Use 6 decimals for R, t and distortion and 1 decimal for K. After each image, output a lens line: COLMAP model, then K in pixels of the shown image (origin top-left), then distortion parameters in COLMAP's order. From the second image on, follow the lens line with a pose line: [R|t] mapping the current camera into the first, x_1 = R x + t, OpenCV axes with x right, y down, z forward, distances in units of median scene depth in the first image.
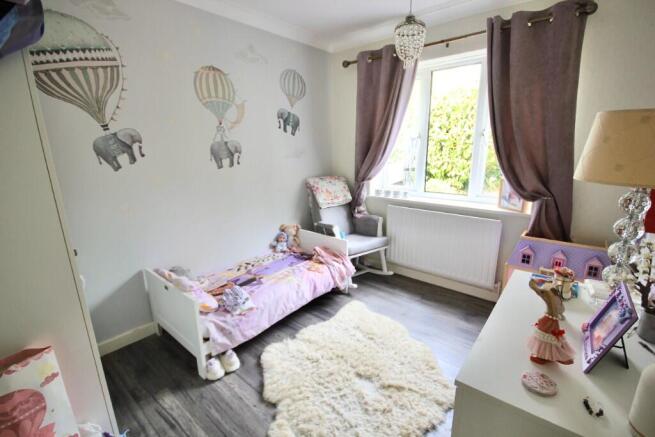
lens RADIAL K [[304.8, 0, 330.2], [0, 304.8, 227.2], [0, 0, 1]] dist [-0.011865, -0.001188]
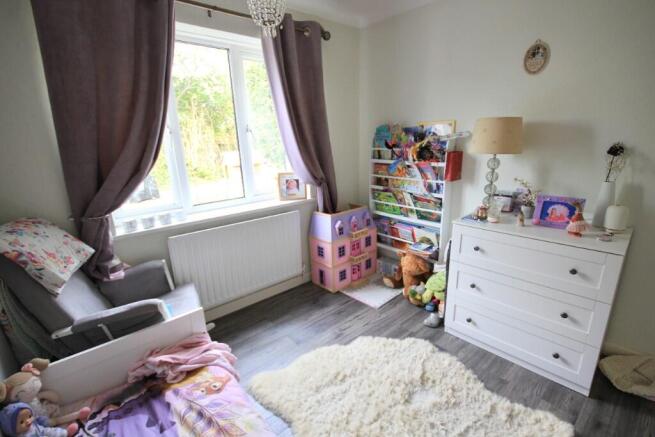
lens RADIAL K [[304.8, 0, 330.2], [0, 304.8, 227.2], [0, 0, 1]] dist [-0.011865, -0.001188]
pose [[0.130249, -0.276410, 0.952173, -0.419339], [0.283348, 0.930679, 0.231410, -0.164099], [-0.950131, 0.239655, 0.199541, 0.614812]]
